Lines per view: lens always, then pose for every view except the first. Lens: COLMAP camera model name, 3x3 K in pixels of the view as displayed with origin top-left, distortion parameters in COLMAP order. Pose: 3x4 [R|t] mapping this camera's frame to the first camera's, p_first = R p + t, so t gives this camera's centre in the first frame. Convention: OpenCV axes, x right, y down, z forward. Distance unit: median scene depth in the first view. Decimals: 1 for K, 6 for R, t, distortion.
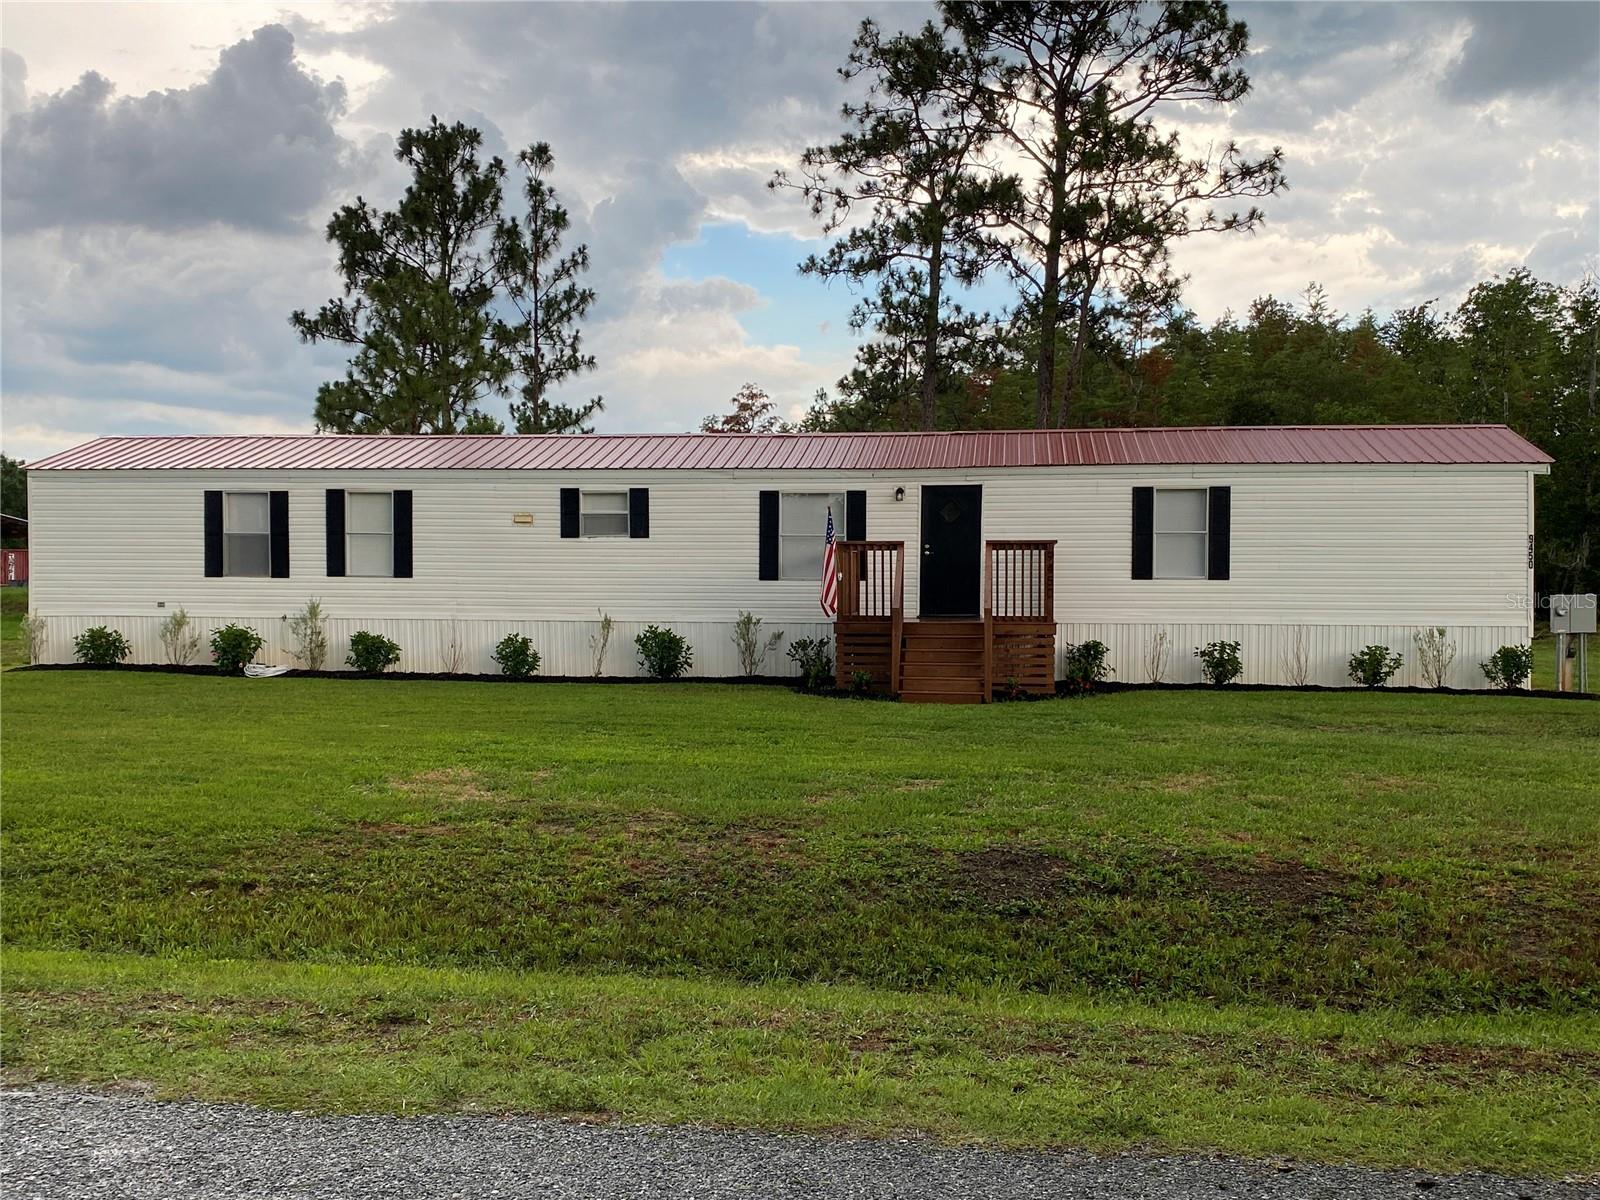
lens RADIAL K [[1629.4, 0, 792.2], [0, 1629.4, 615.2], [0, 0, 1]] dist [0.105506, 0.000000]
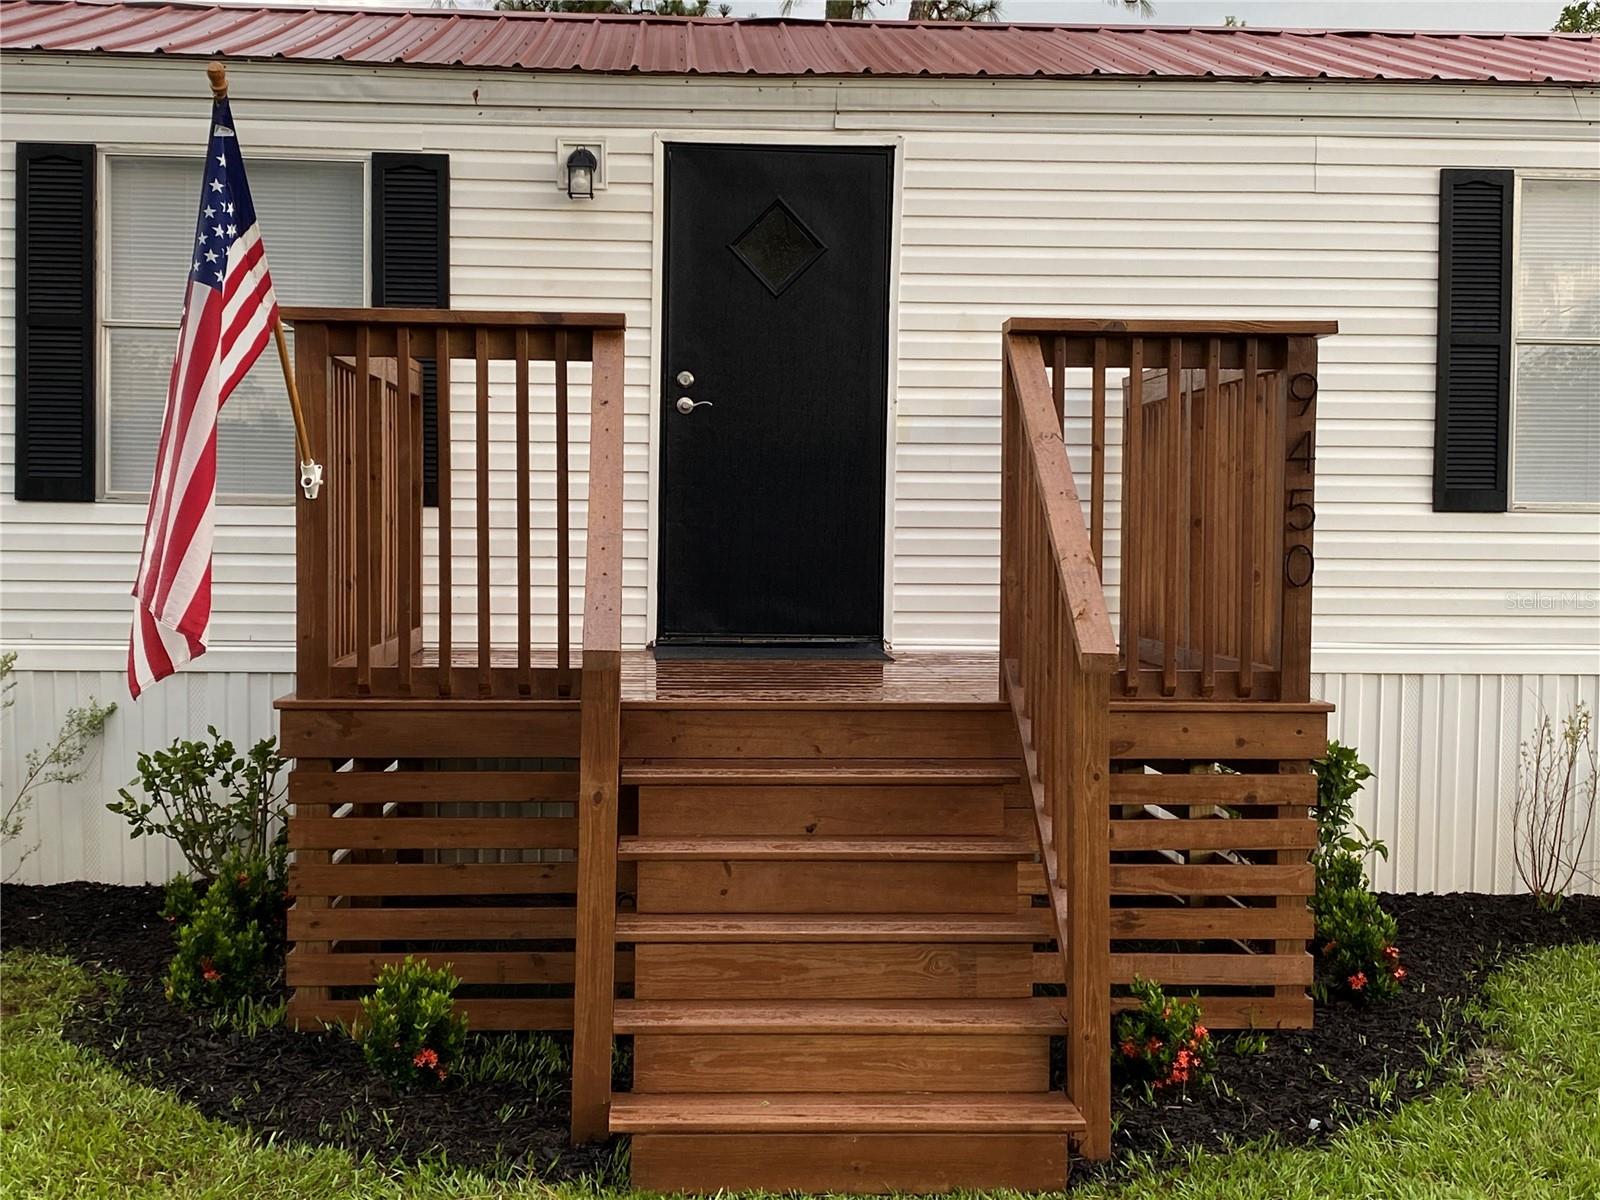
lens RADIAL K [[2236.3, 0, 800.9], [0, 2236.3, 598.9], [0, 0, 1]] dist [-0.007735, 0.000000]
pose [[0.980668, 0.002817, 0.195660, 0.030776], [-0.004672, 0.999948, 0.009024, -0.010134], [-0.195625, -0.009764, 0.980630, 0.636154]]
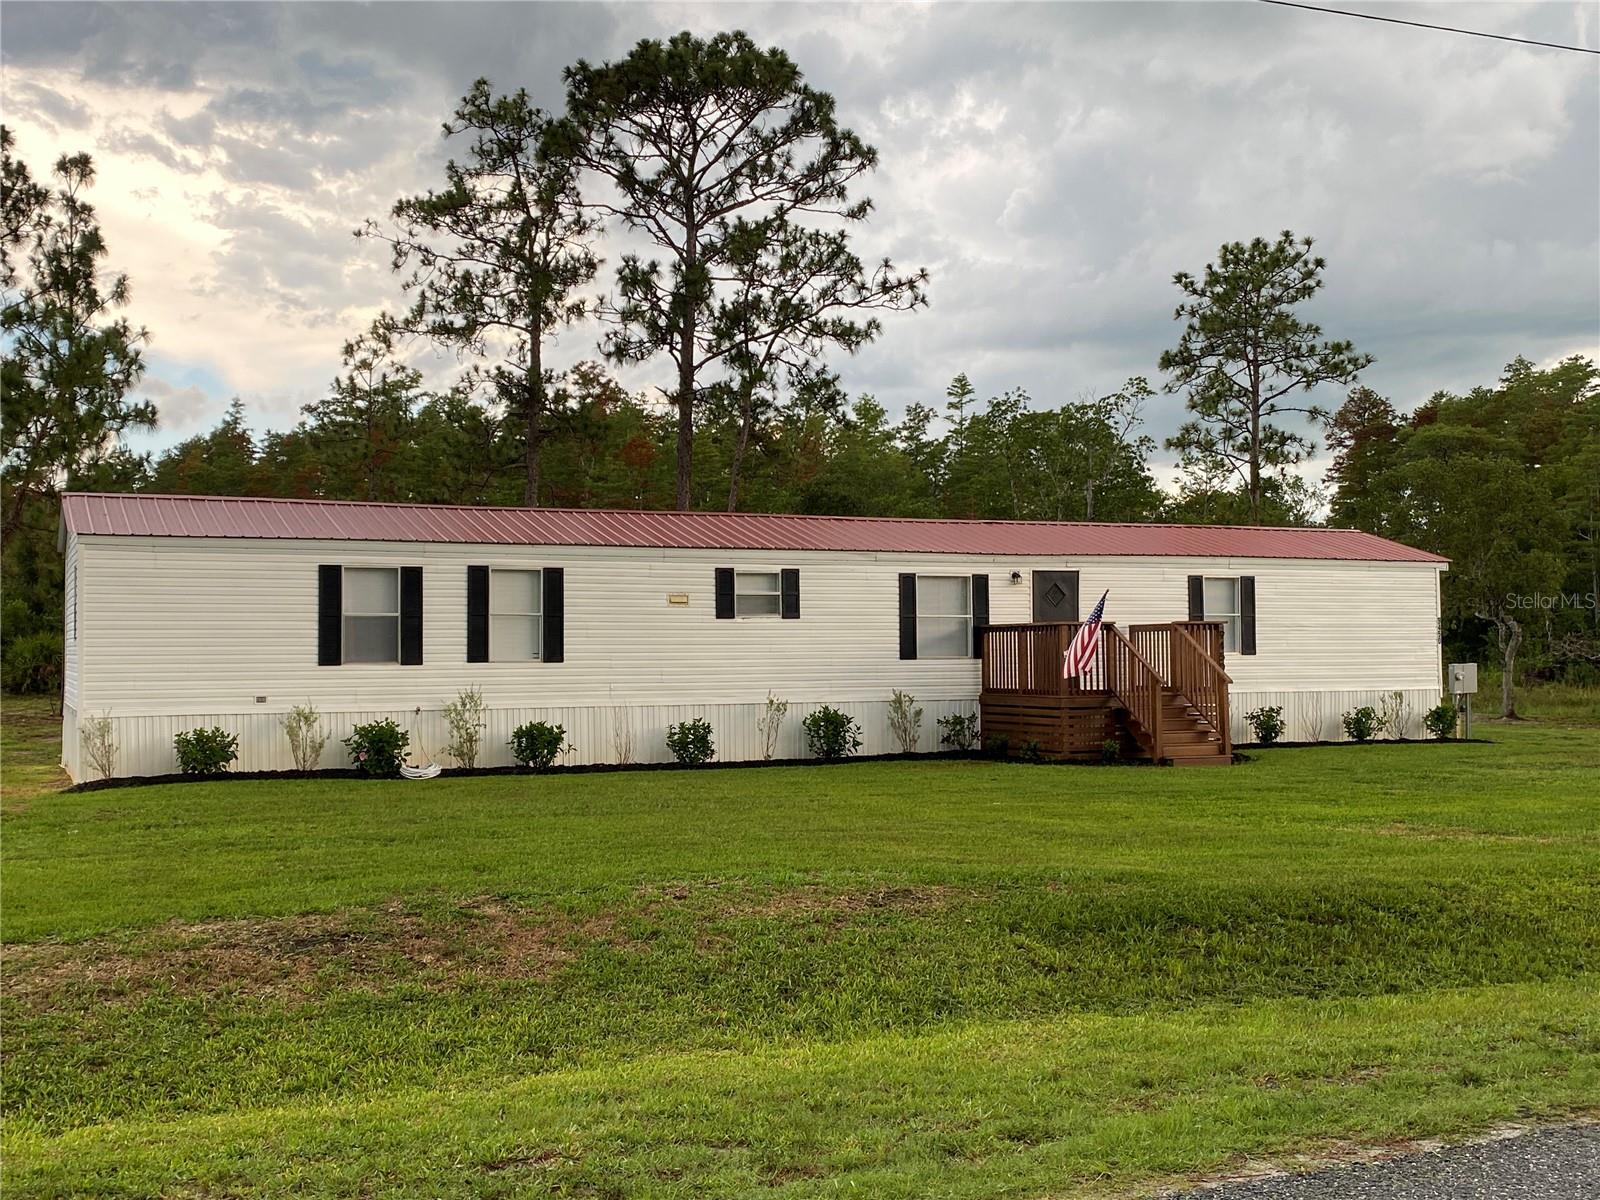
lens RADIAL K [[1714.6, 0, 864.0], [0, 1714.6, 634.1], [0, 0, 1]] dist [0.068843, 0.000000]
pose [[0.853584, -0.004811, 0.520933, -0.599797], [0.024981, 0.999185, -0.031706, -0.003899], [-0.520356, 0.040078, 0.853009, 0.086733]]
